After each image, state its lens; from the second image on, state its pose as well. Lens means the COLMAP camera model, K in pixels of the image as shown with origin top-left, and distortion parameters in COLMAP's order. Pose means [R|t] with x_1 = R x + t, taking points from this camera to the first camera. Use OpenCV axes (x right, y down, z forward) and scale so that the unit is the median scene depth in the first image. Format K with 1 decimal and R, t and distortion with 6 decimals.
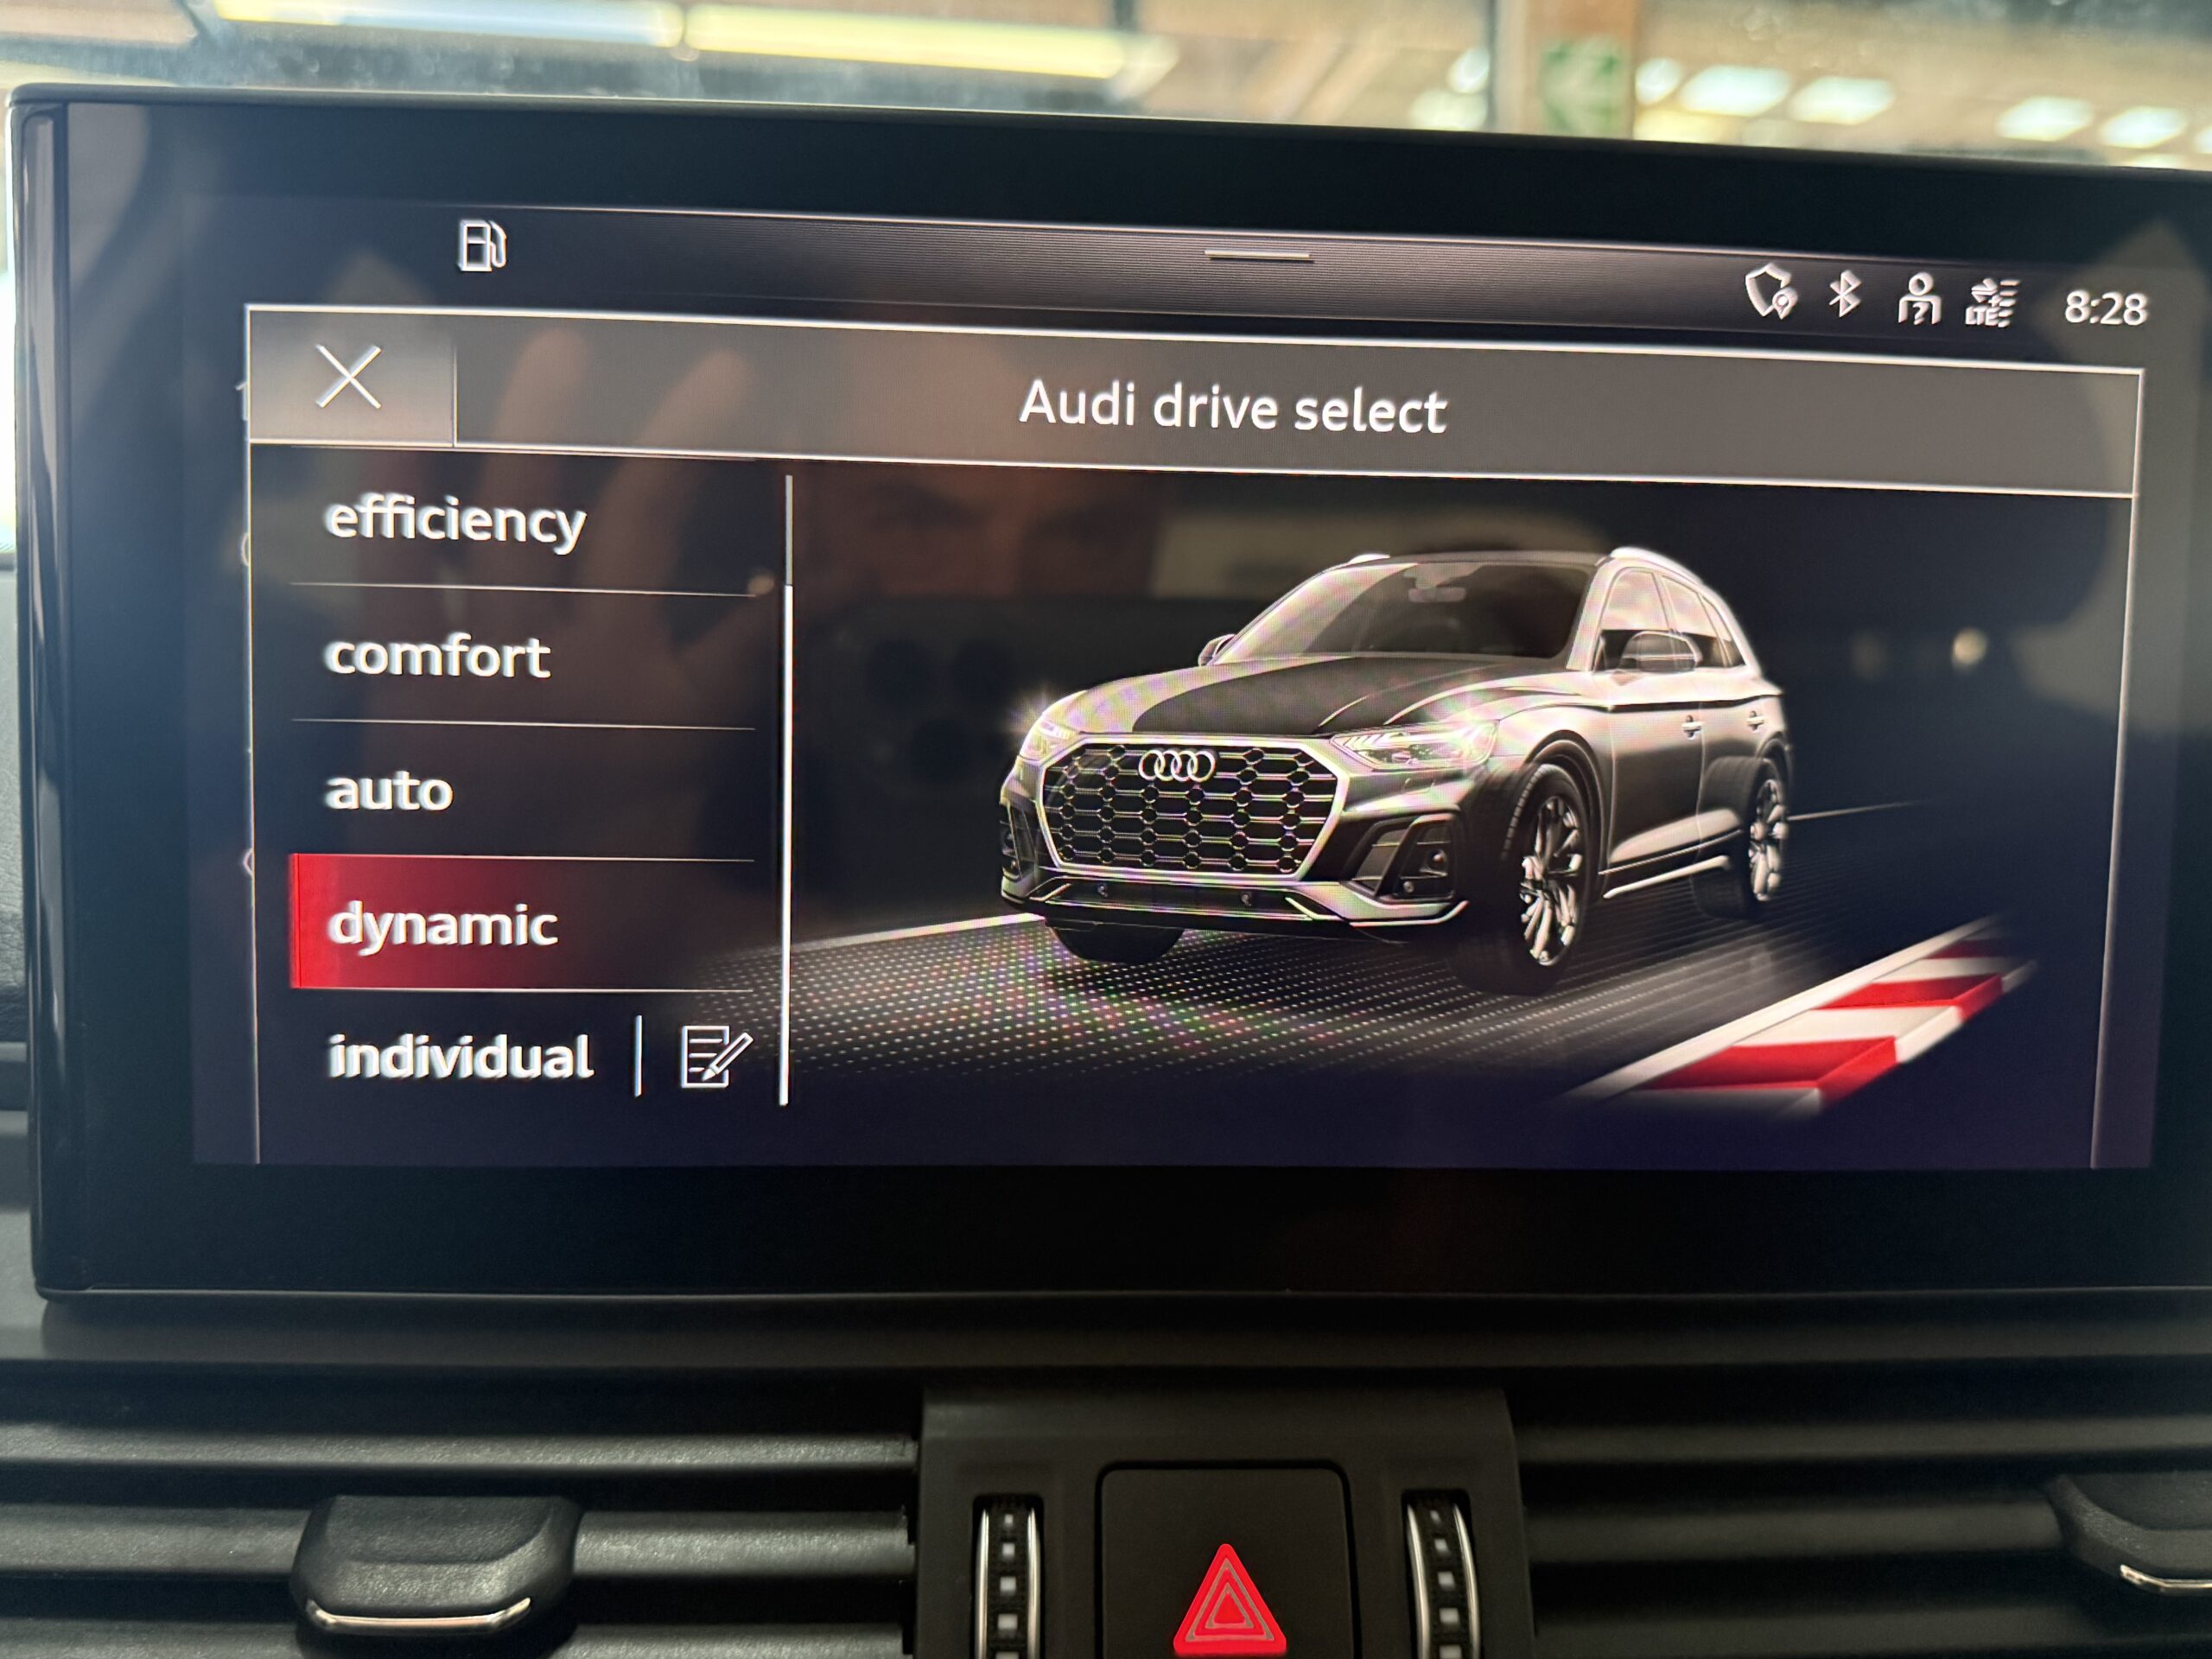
lens RADIAL K [[1730.3, 0, 1106.0], [0, 1730.3, 829.5], [0, 0, 1]] dist [0.030113, -0.083700]
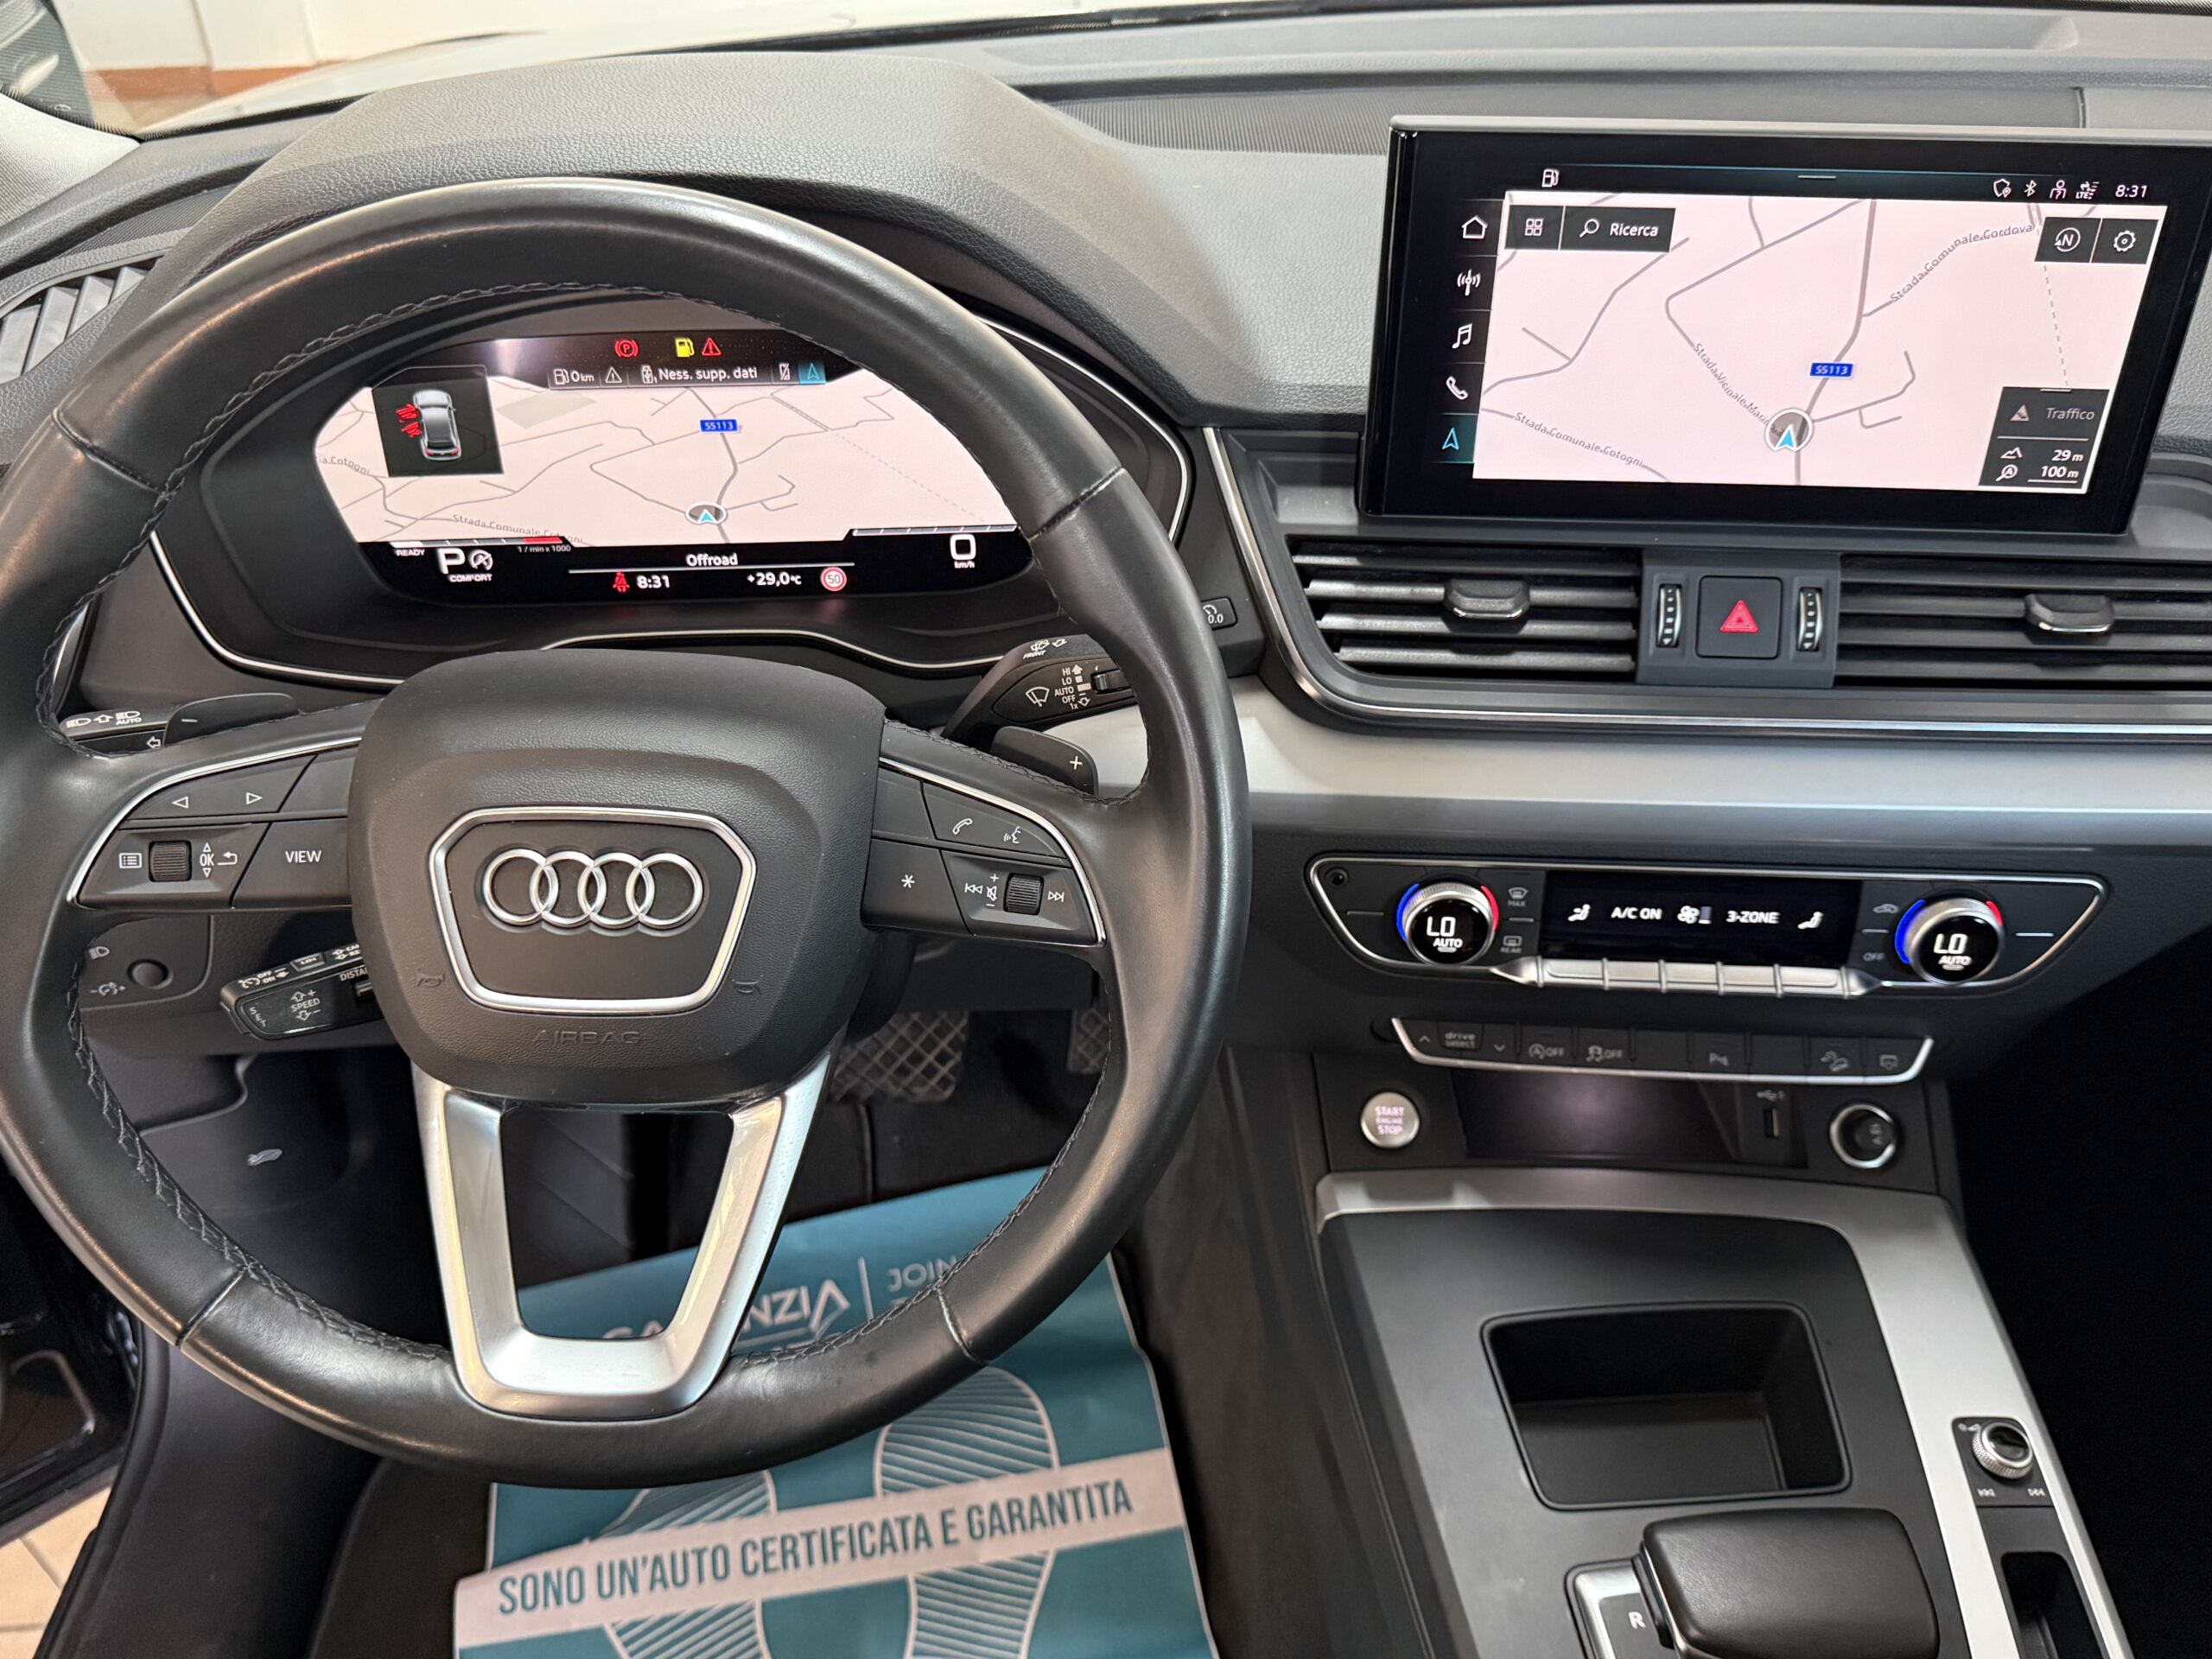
lens RADIAL K [[1823.0, 0, 1138.0], [0, 1823.0, 827.8], [0, 0, 1]] dist [0.182107, -0.430499]
pose [[0.991639, 0.054927, -0.116766, -0.596101], [0.003396, 0.893460, 0.449131, -0.733352], [0.128996, -0.445772, 0.885803, -2.298225]]
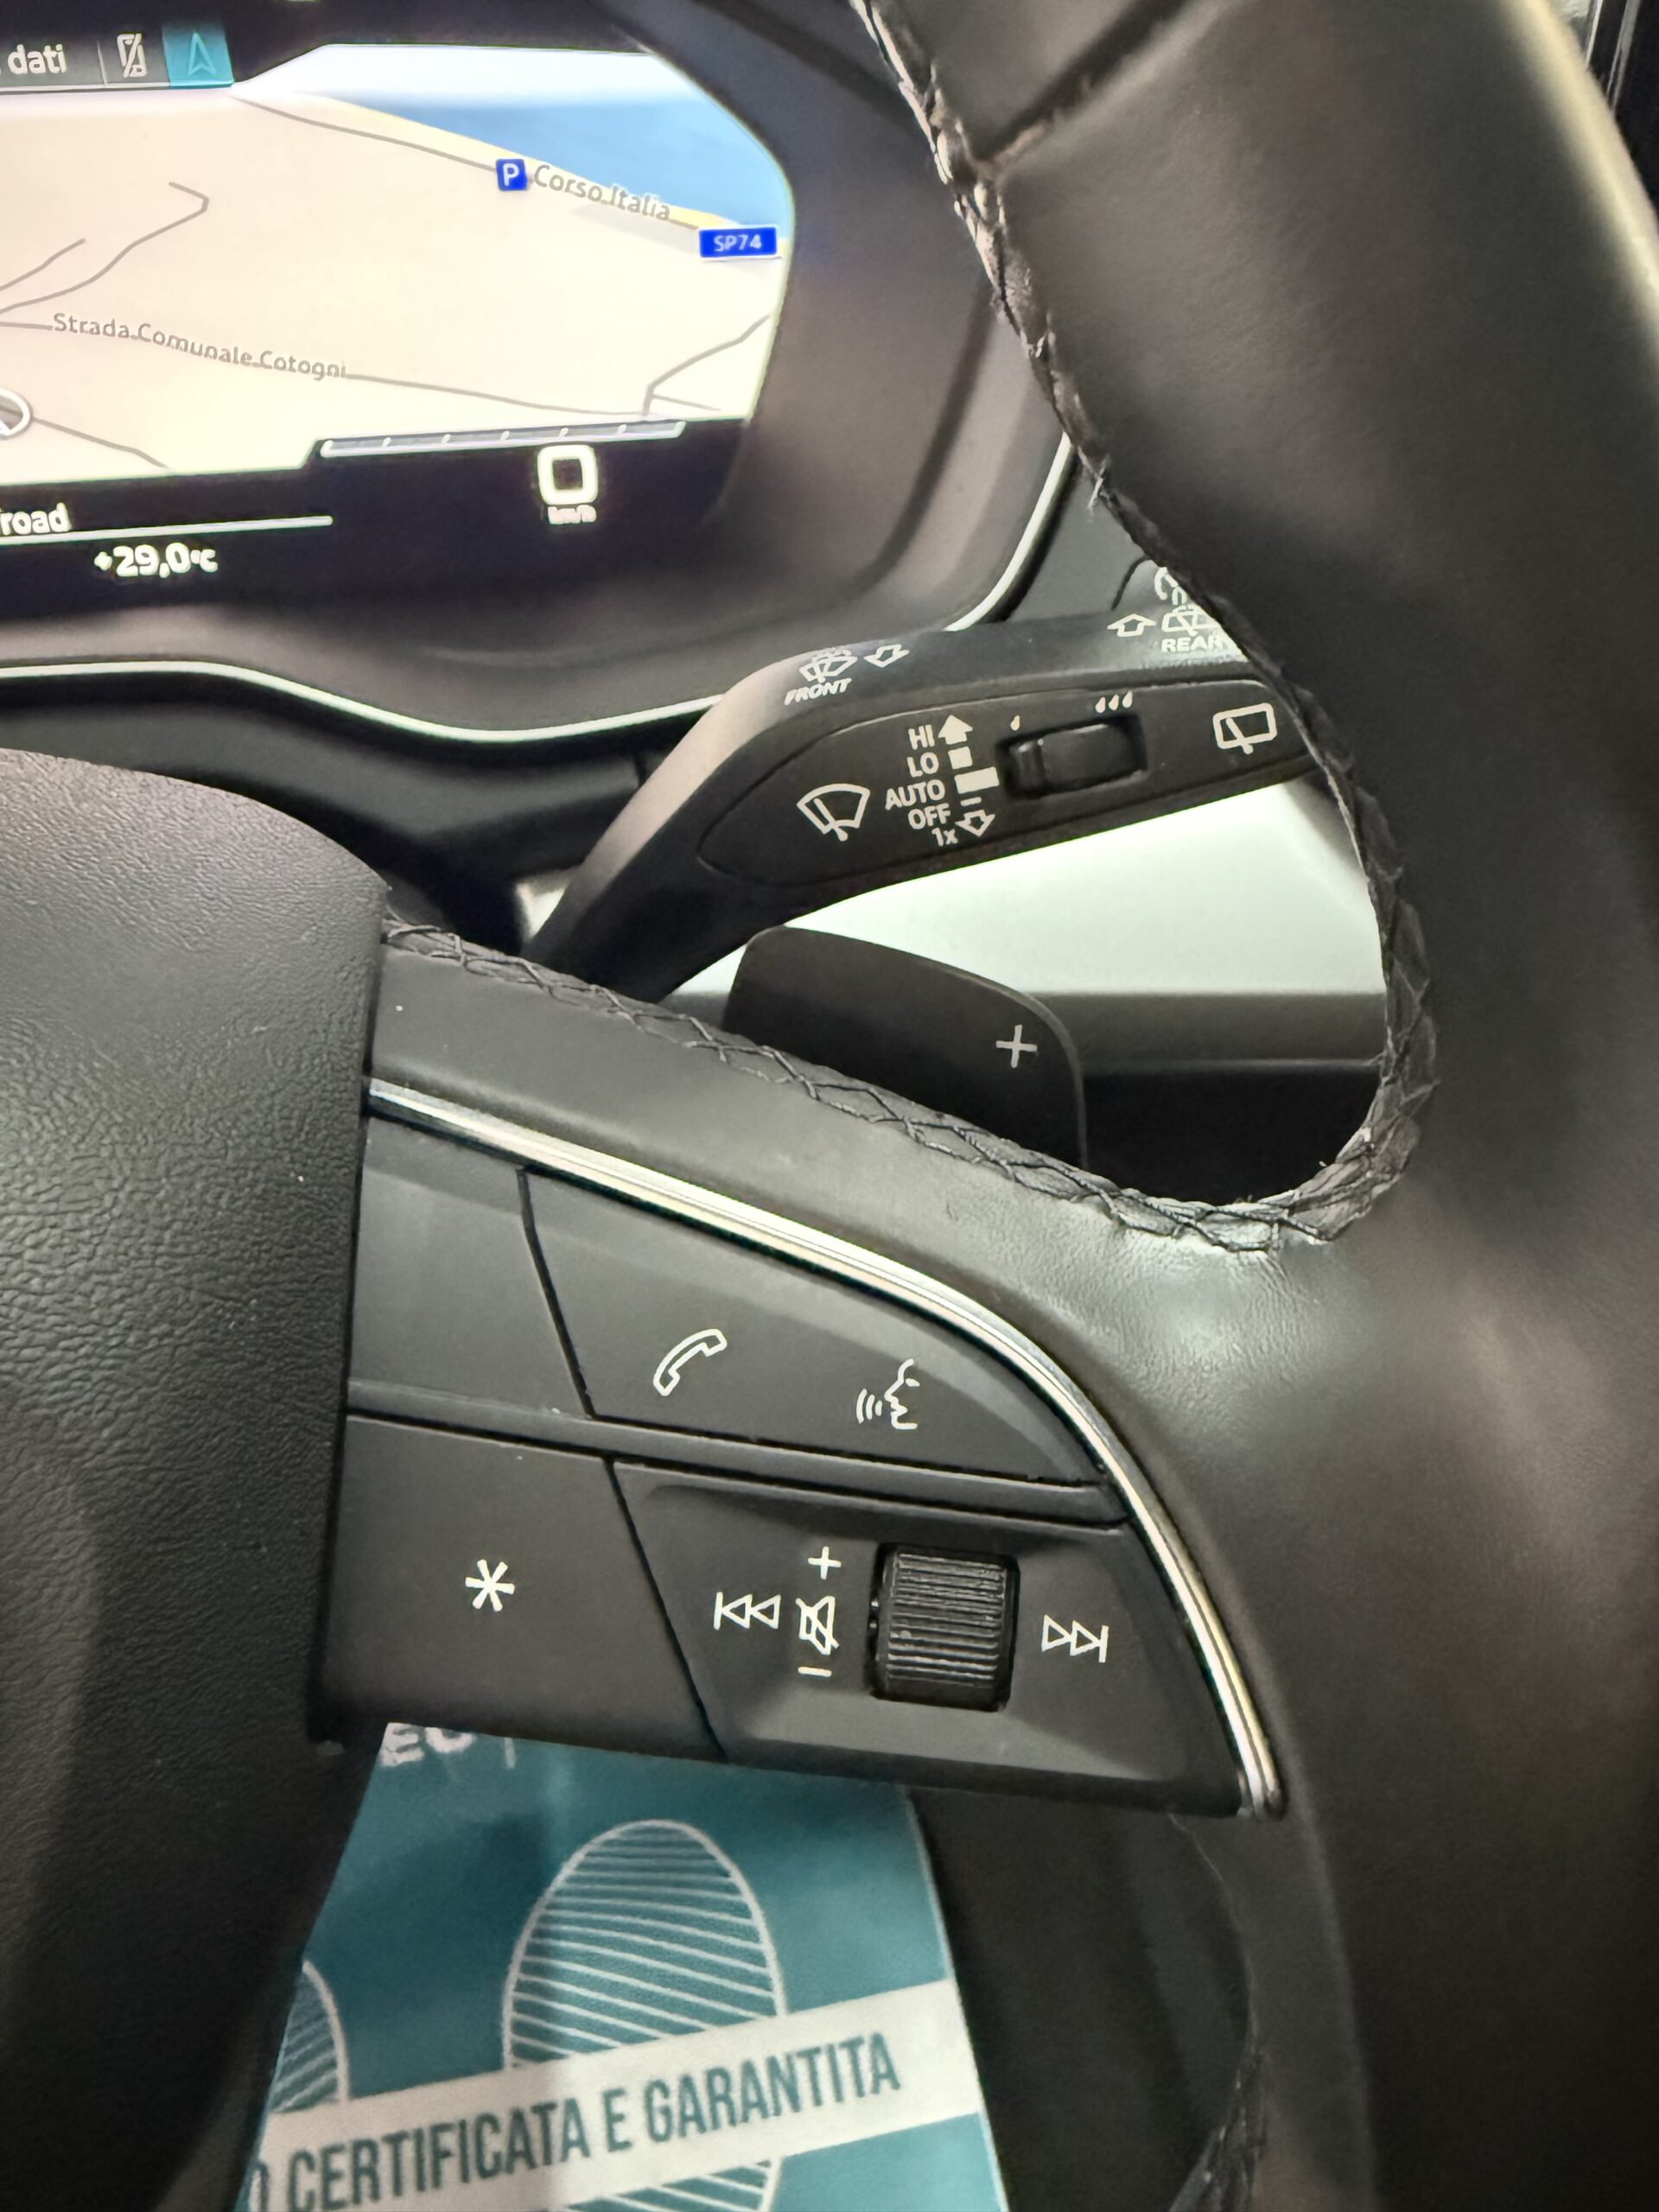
lens RADIAL K [[1737.3, 0, 832.1], [0, 1737.3, 977.0], [0, 0, 1]] dist [-0.010481, -0.003490]
pose [[0.998938, 0.013747, -0.043971, -1.088079], [0.009916, 0.867913, 0.496617, 0.027904], [0.044990, -0.496526, 0.866855, -0.428491]]
